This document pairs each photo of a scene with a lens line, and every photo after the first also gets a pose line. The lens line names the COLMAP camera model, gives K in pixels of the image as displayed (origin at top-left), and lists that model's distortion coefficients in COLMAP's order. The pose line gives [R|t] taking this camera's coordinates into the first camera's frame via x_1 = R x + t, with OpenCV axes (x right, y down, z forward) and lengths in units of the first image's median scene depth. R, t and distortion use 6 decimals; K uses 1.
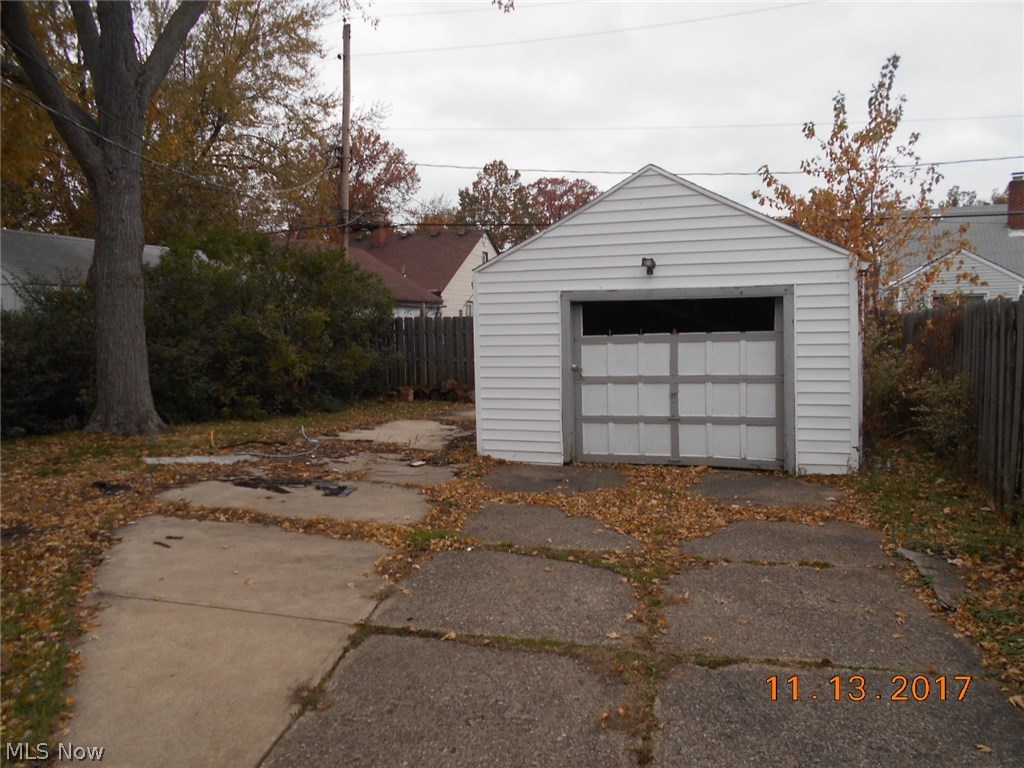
lens RADIAL K [[793.2, 0, 512.0], [0, 793.2, 384.0], [0, 0, 1]] dist [0.011838, 0.006930]
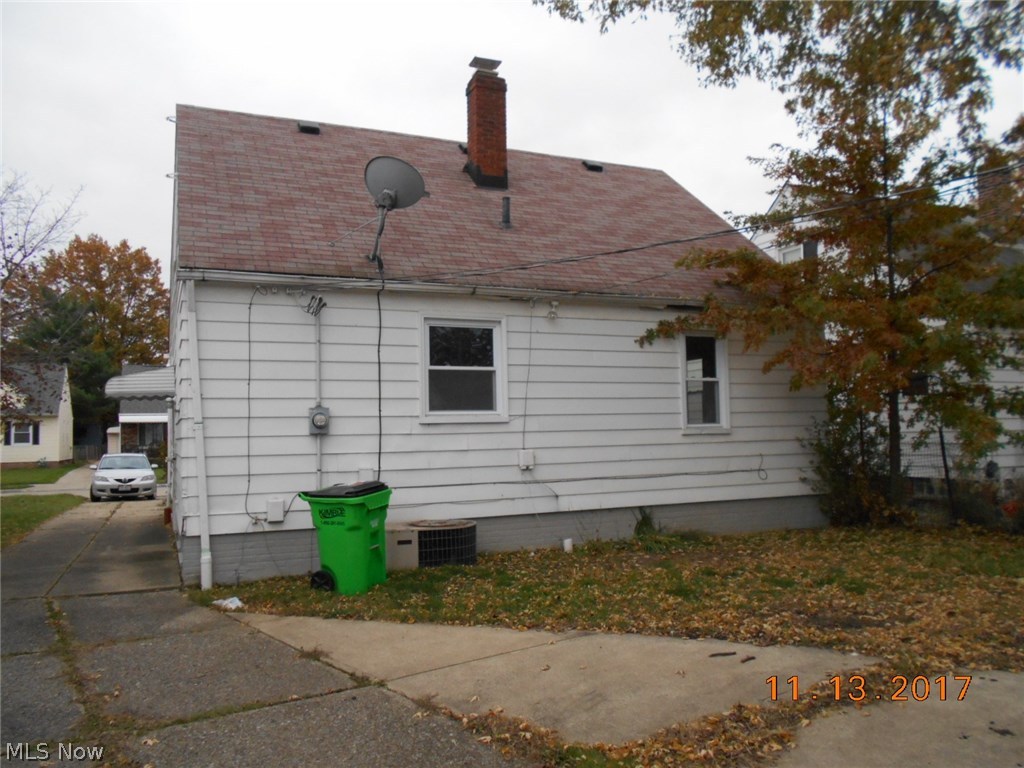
lens RADIAL K [[793.2, 0, 512.0], [0, 793.2, 384.0], [0, 0, 1]] dist [0.011838, 0.006930]
pose [[-0.694044, -0.009510, -0.719870, 0.502359], [-0.009744, 0.999945, -0.003816, -0.131812], [0.719867, 0.004366, -0.694099, 1.871341]]
